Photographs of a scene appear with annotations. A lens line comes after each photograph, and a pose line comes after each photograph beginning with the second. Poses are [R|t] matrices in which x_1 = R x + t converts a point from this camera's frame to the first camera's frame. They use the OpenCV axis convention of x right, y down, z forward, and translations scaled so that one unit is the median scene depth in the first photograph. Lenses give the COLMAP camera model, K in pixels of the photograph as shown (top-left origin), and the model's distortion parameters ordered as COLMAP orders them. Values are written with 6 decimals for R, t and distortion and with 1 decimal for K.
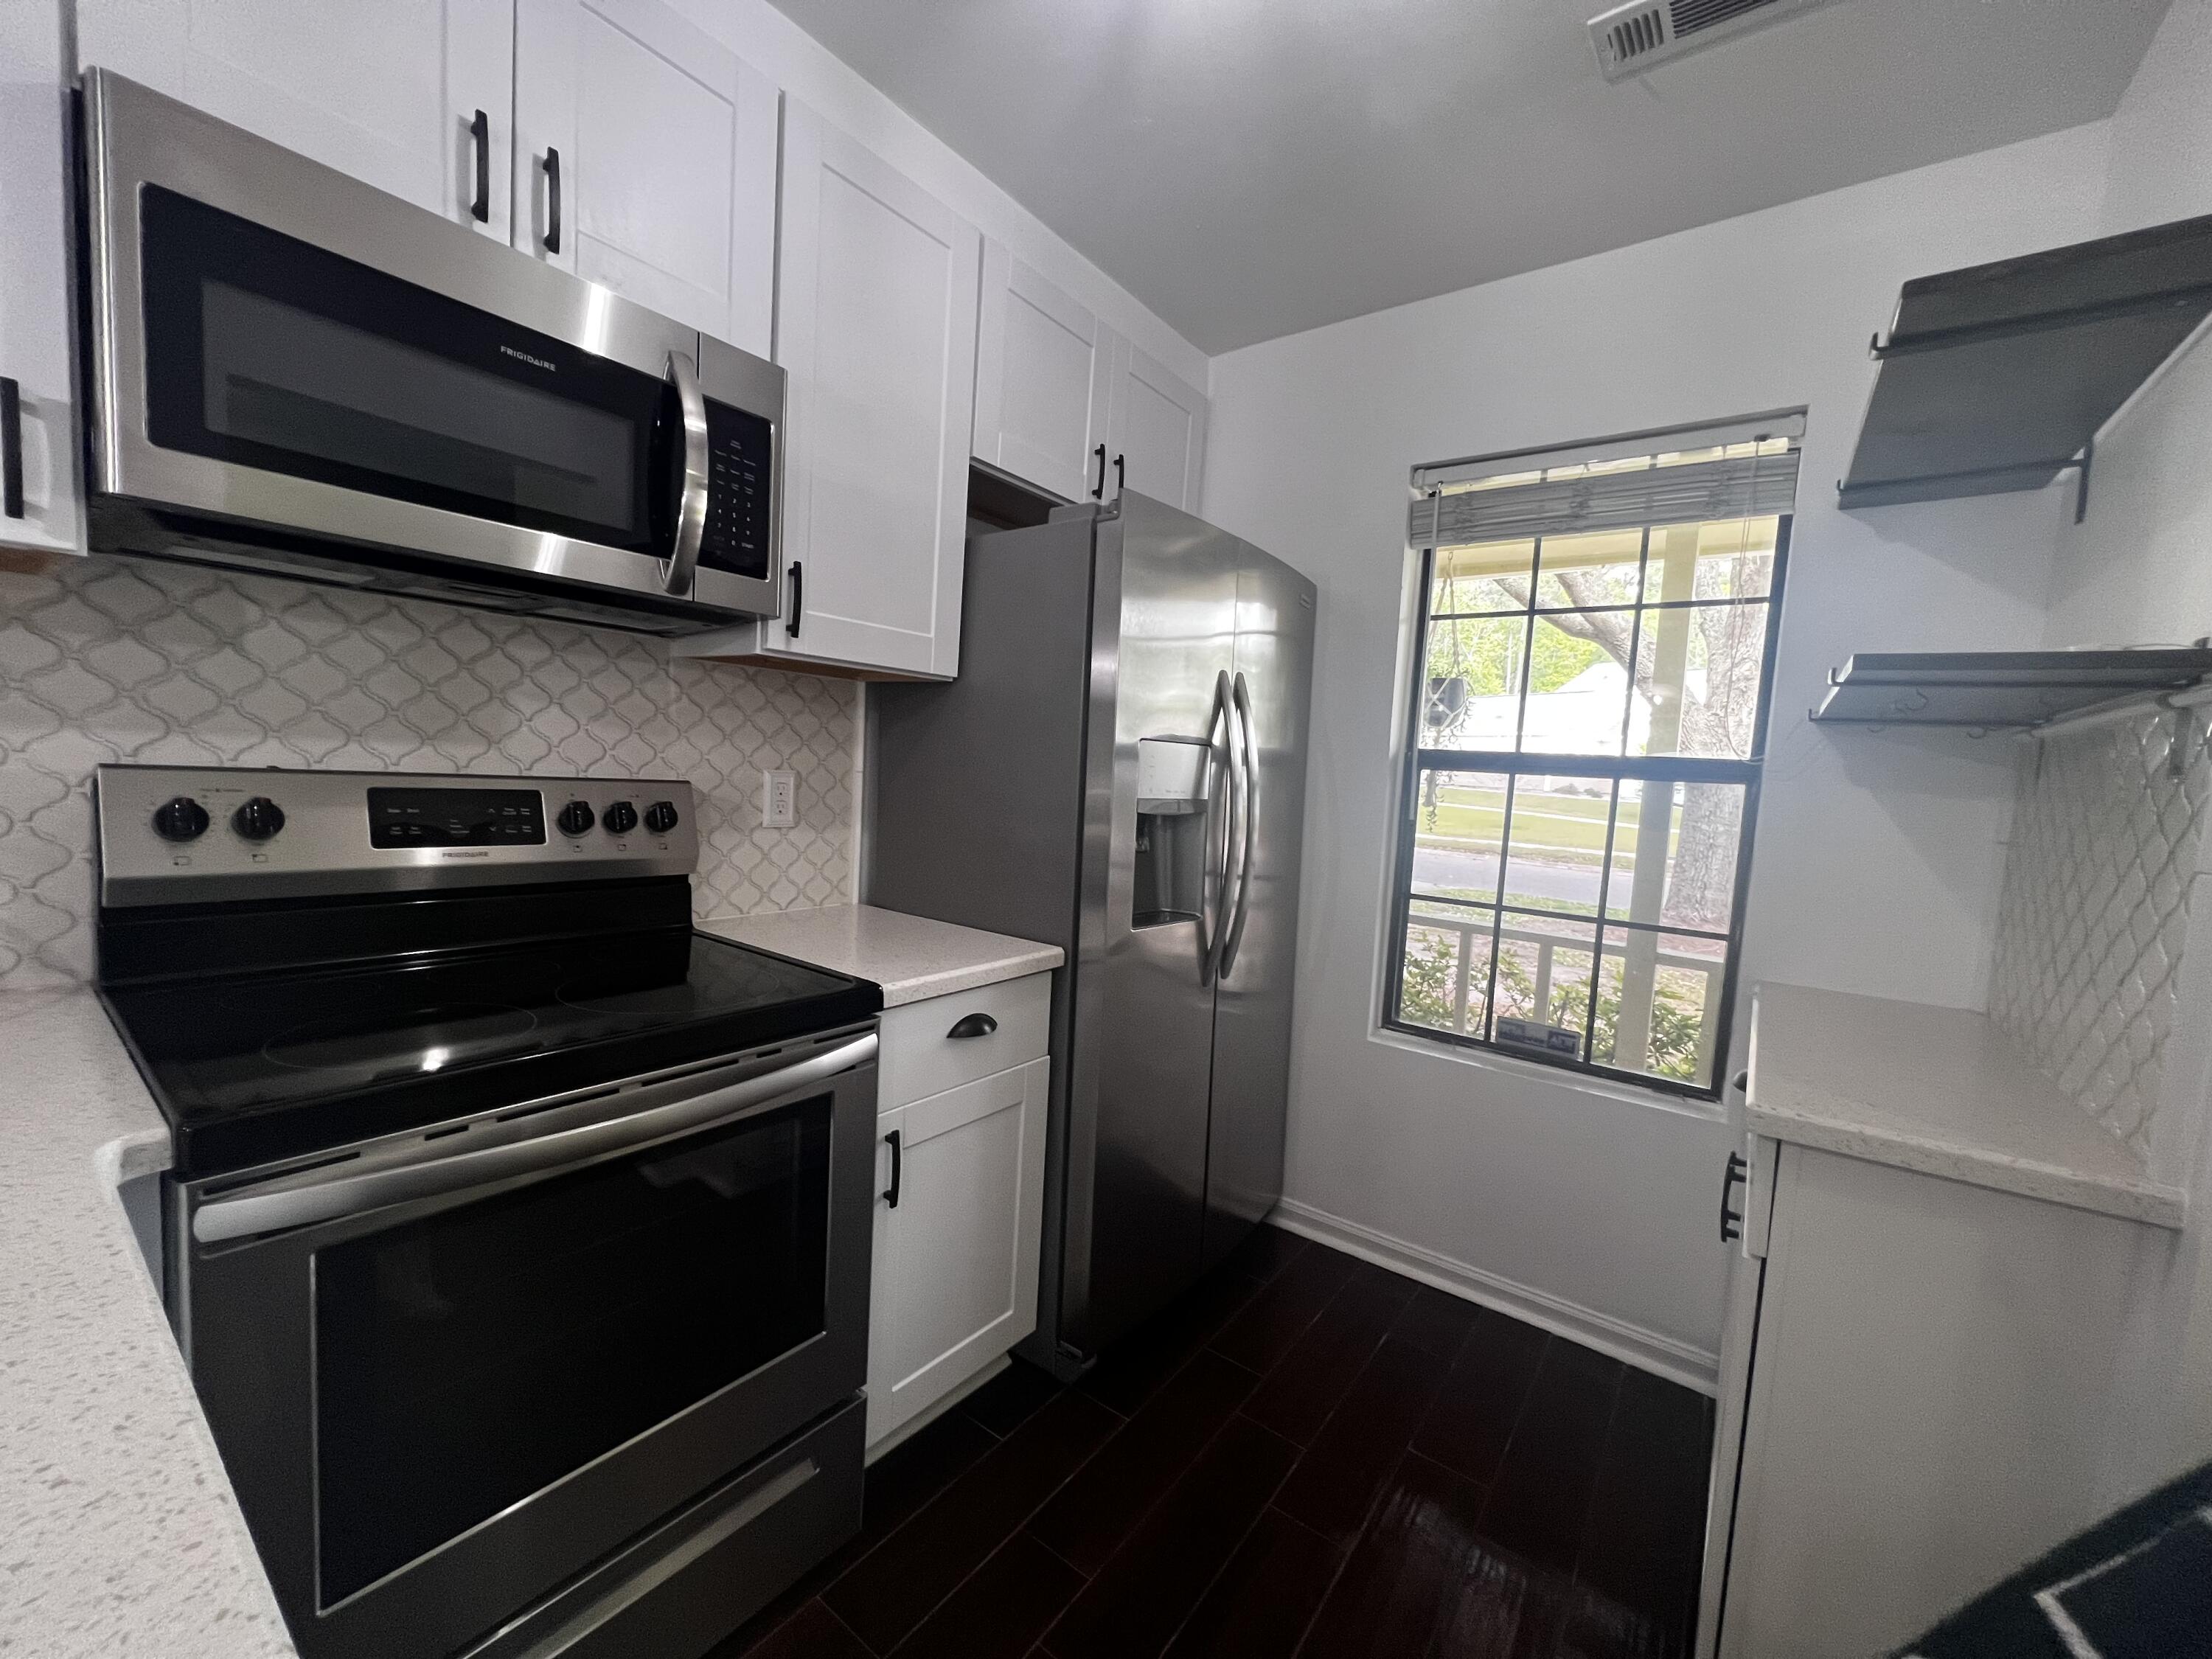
lens RADIAL K [[879.5, 0, 1099.1], [0, 879.5, 838.7], [0, 0, 1]] dist [-0.000898, -0.000390]
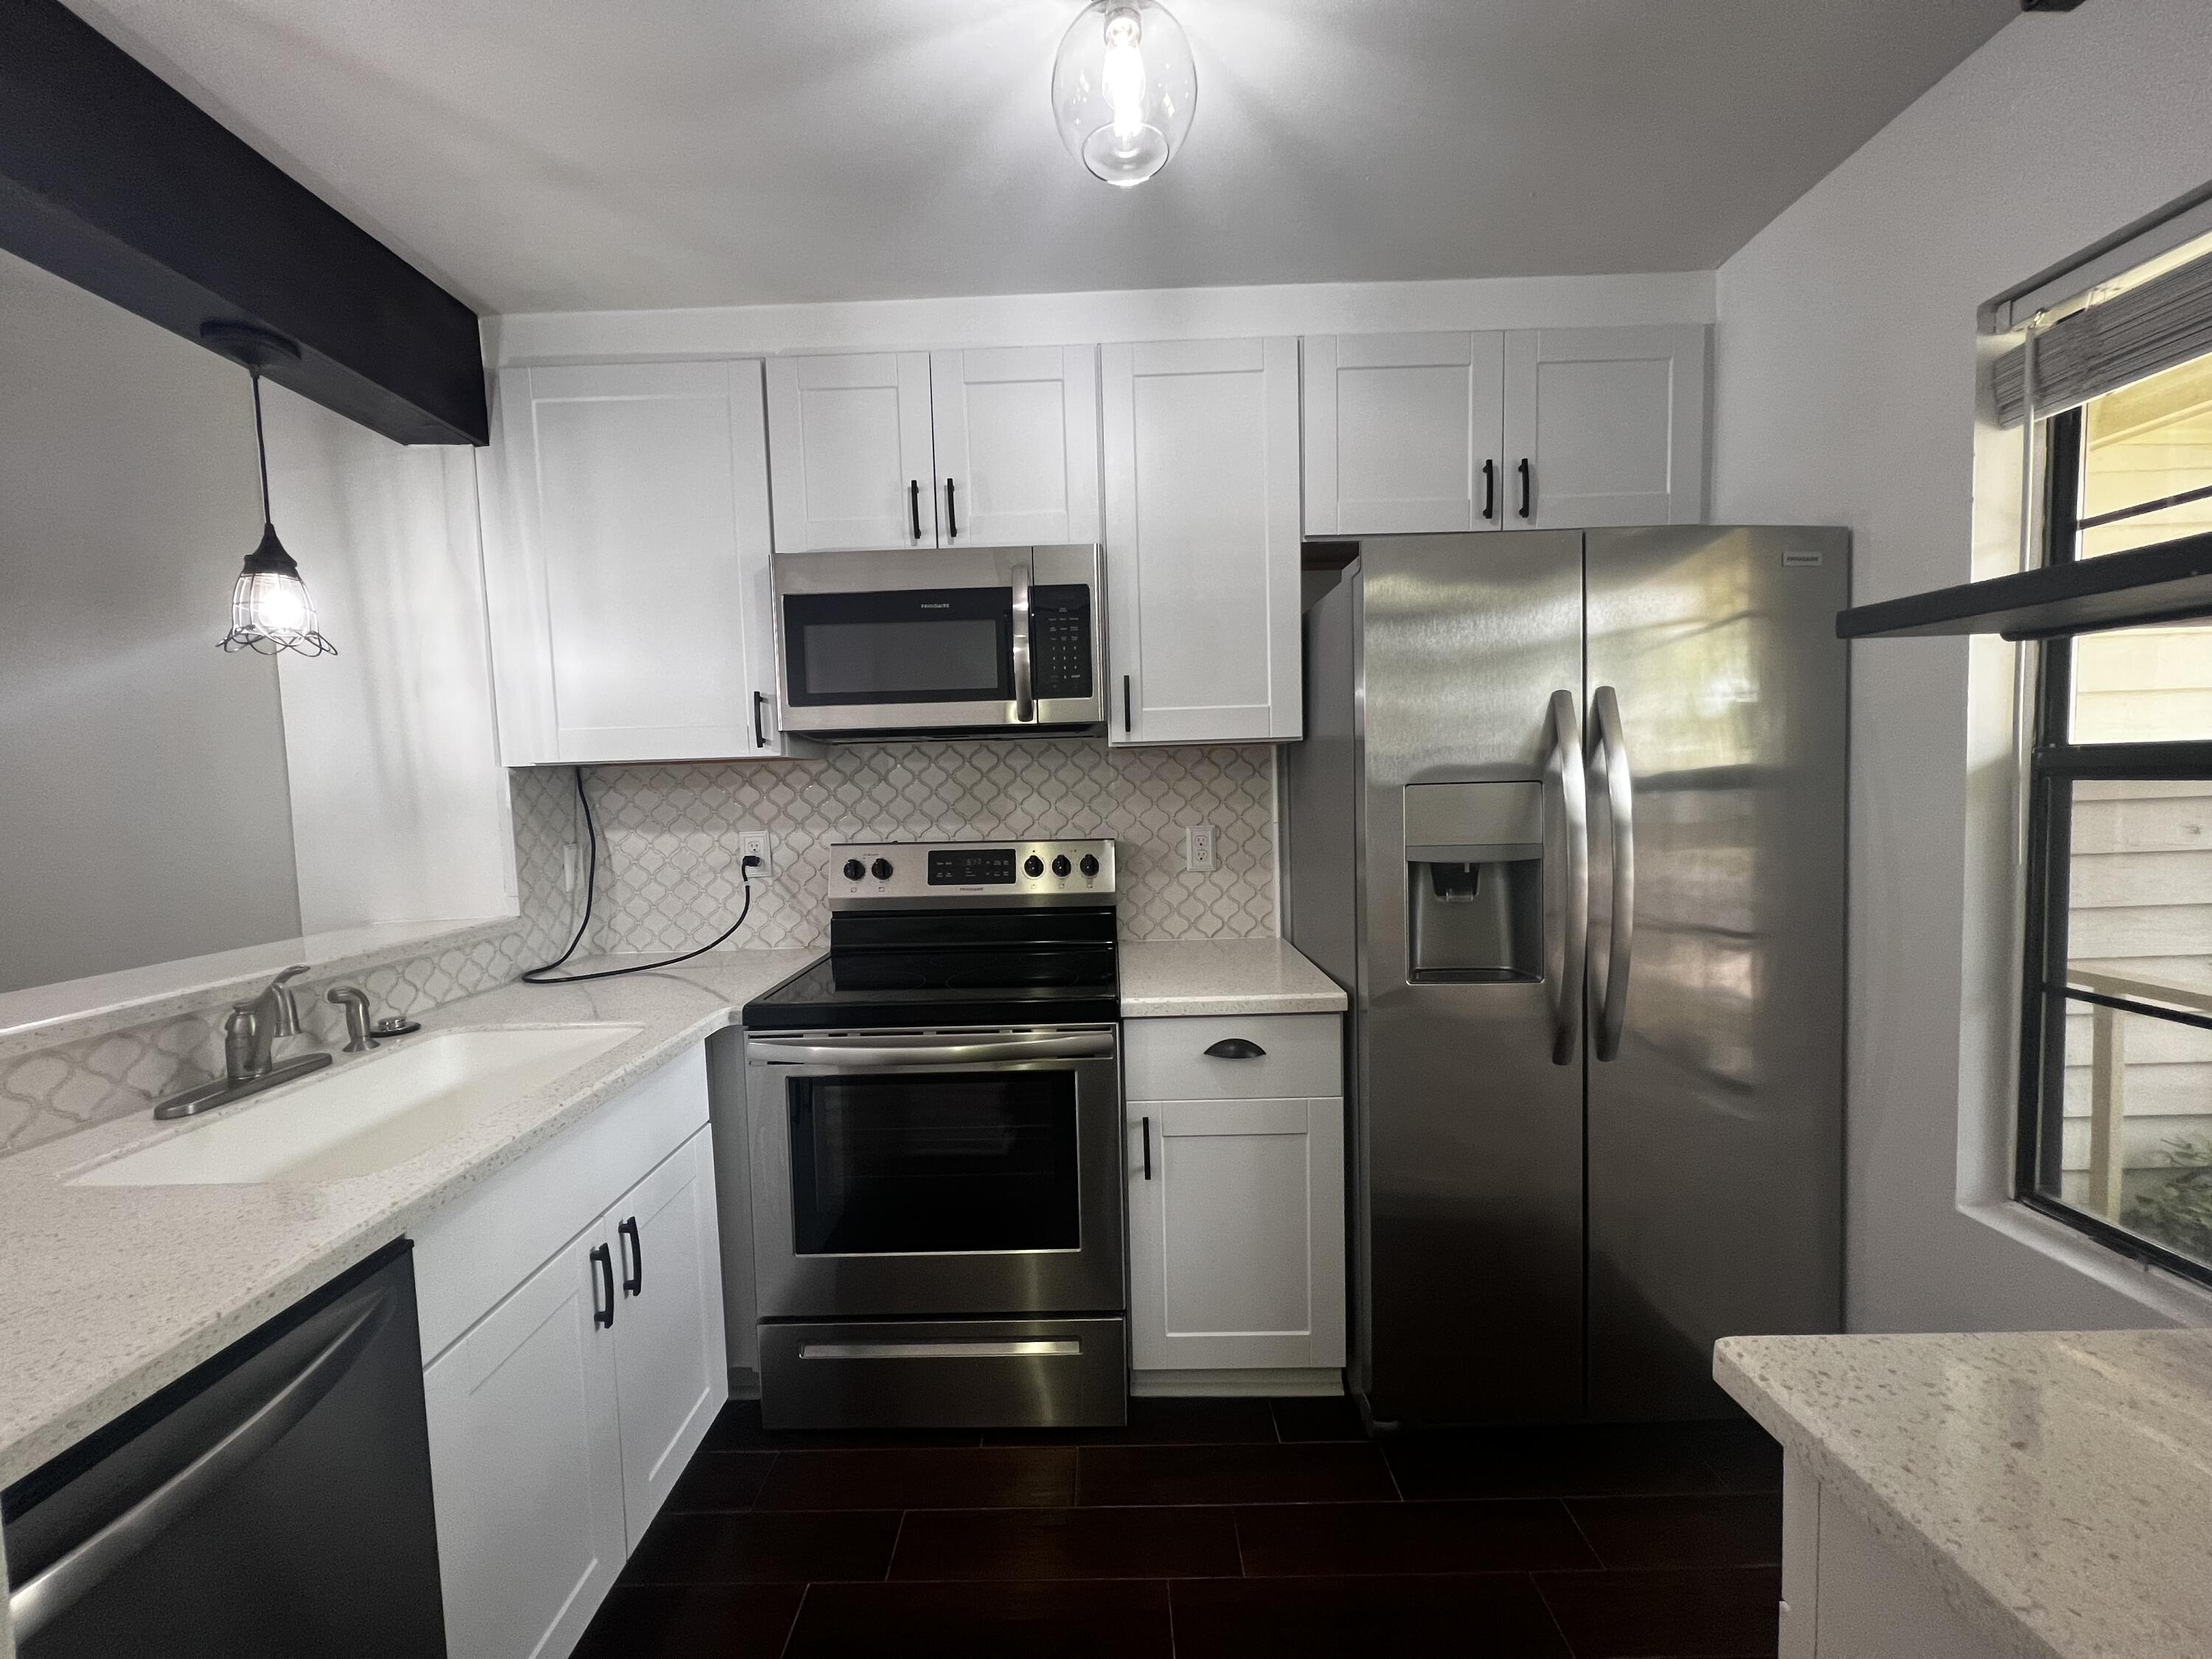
lens RADIAL K [[879.5, 0, 1099.1], [0, 879.5, 838.7], [0, 0, 1]] dist [-0.000898, -0.000390]
pose [[0.593351, -0.019989, -0.804696, 0.649780], [-0.005150, 0.999577, -0.028627, -0.026216], [0.804928, 0.021130, 0.592997, 0.166072]]
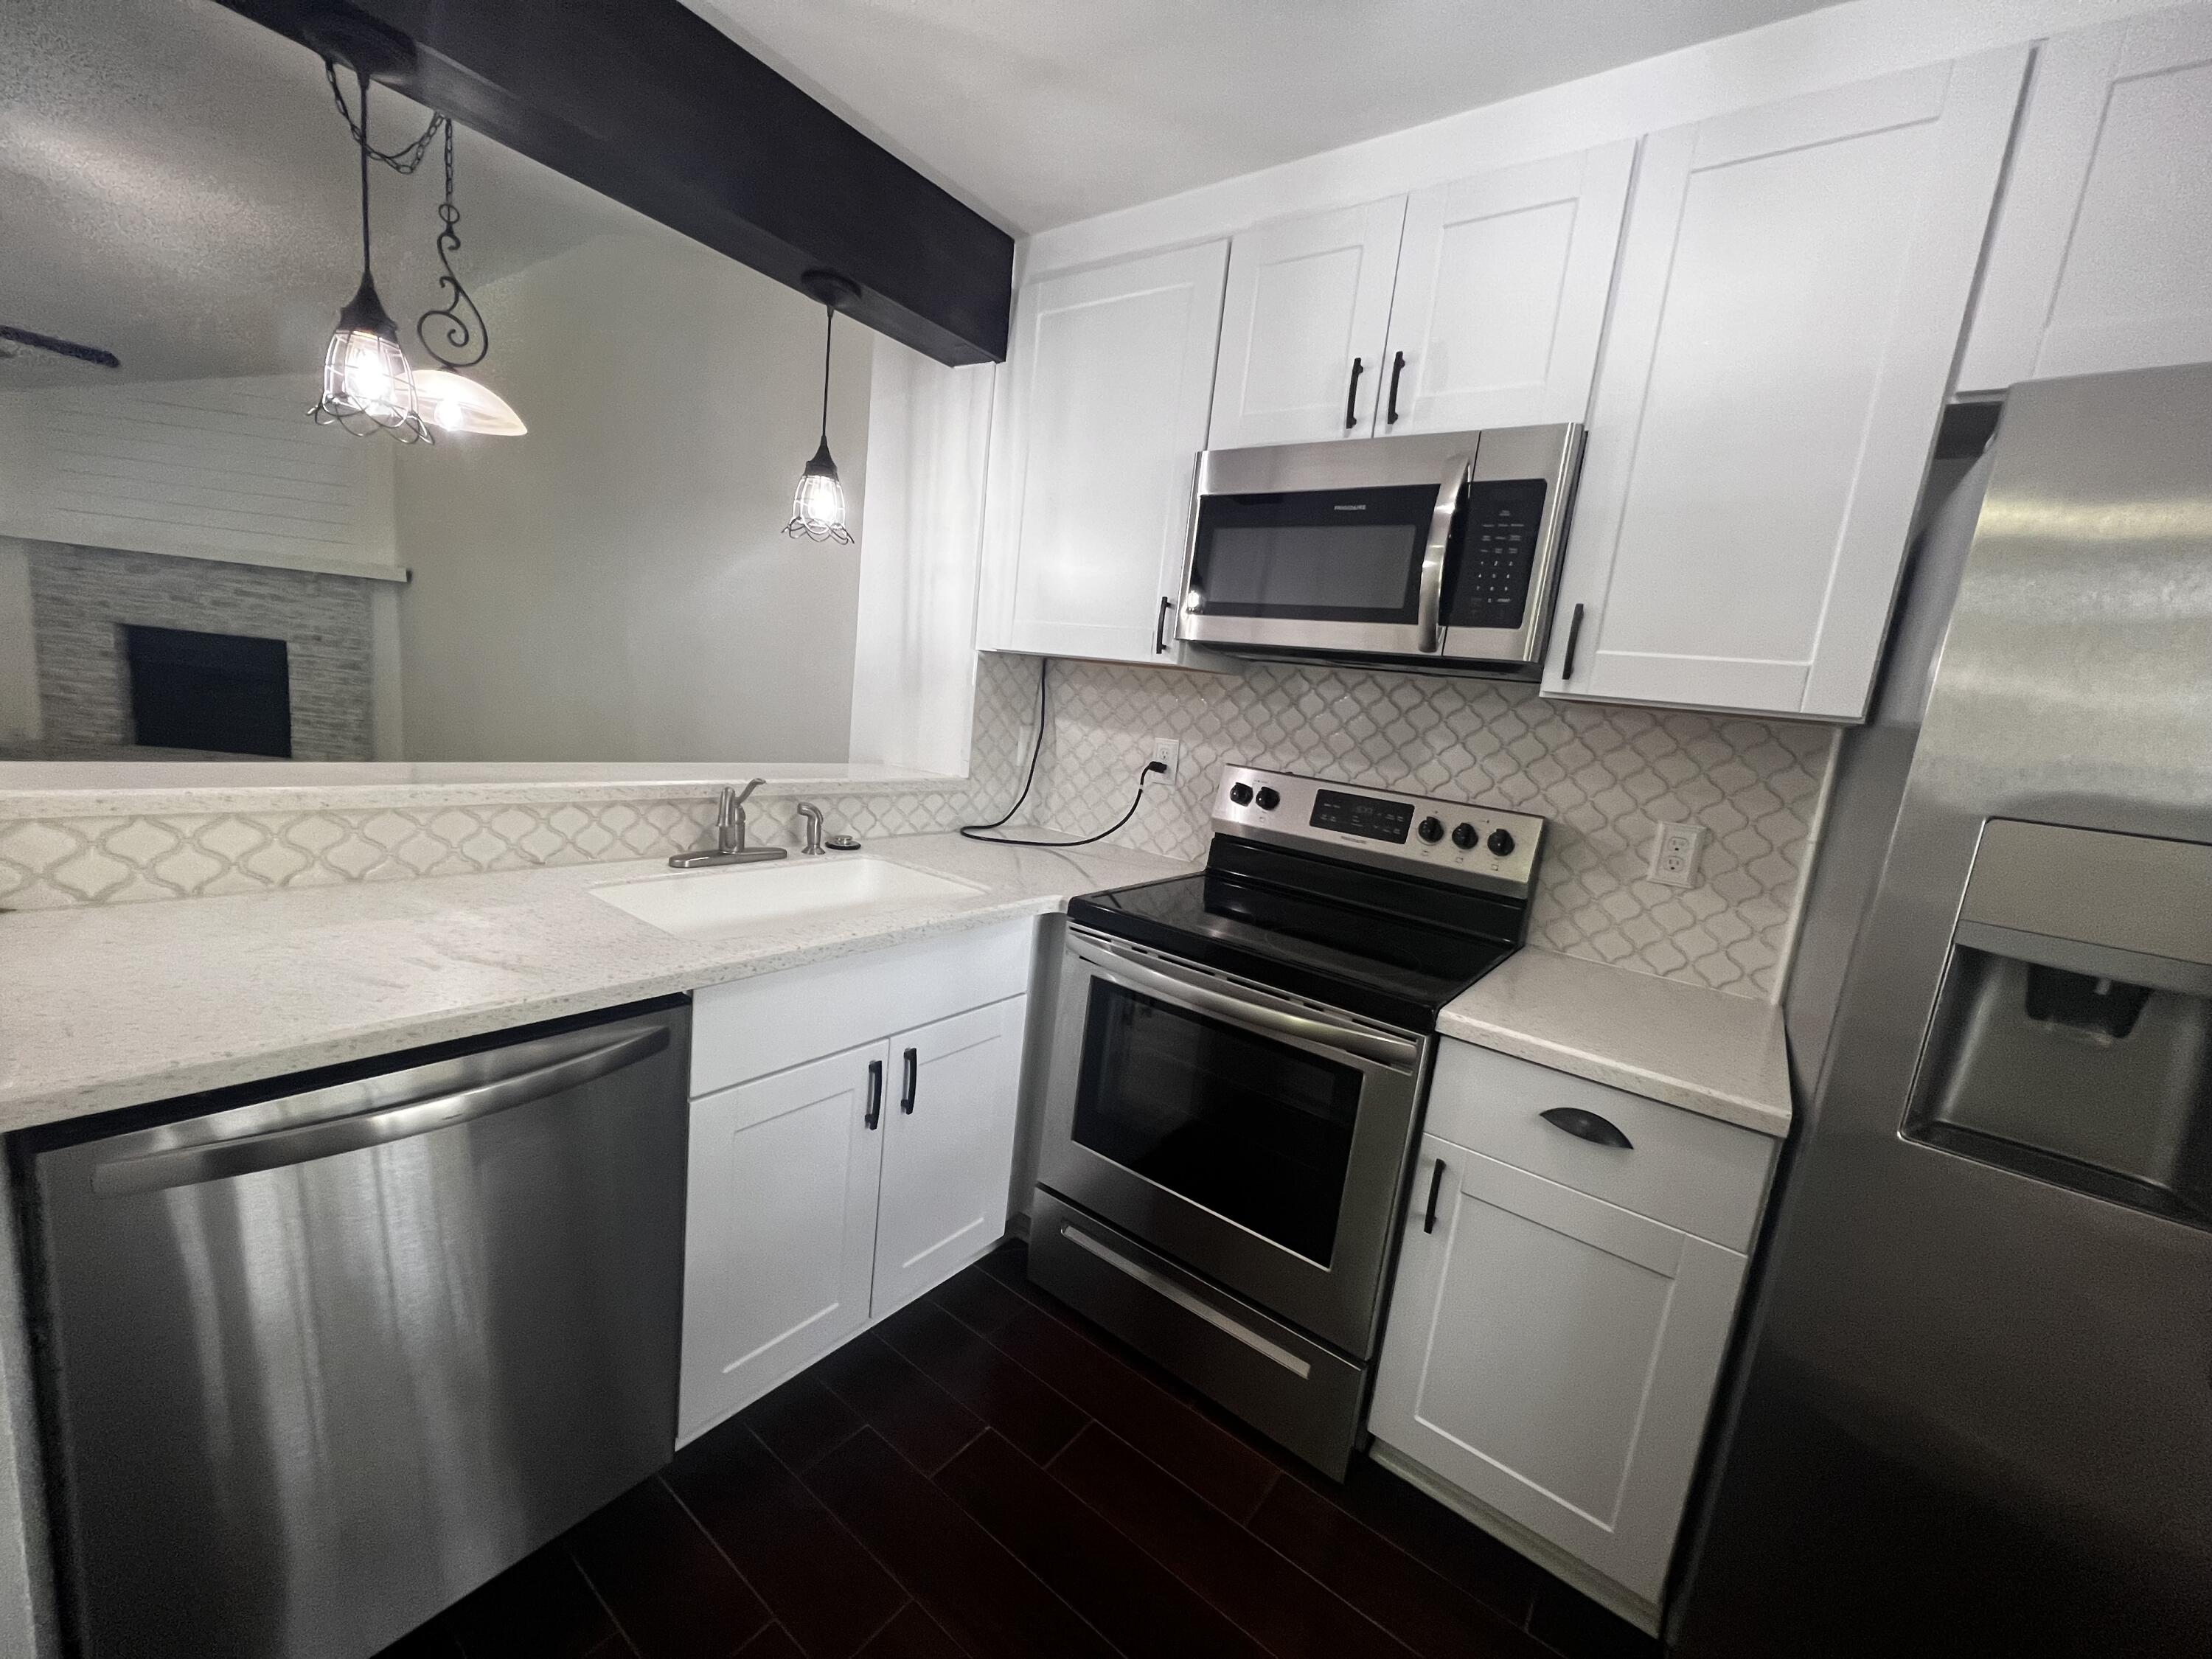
lens RADIAL K [[879.5, 0, 1099.1], [0, 879.5, 838.7], [0, 0, 1]] dist [-0.000898, -0.000390]
pose [[0.006115, 0.114093, -0.993451, 0.628235], [-0.192322, 0.975057, 0.110796, -0.055042], [0.981313, 0.190385, 0.027905, 0.448491]]
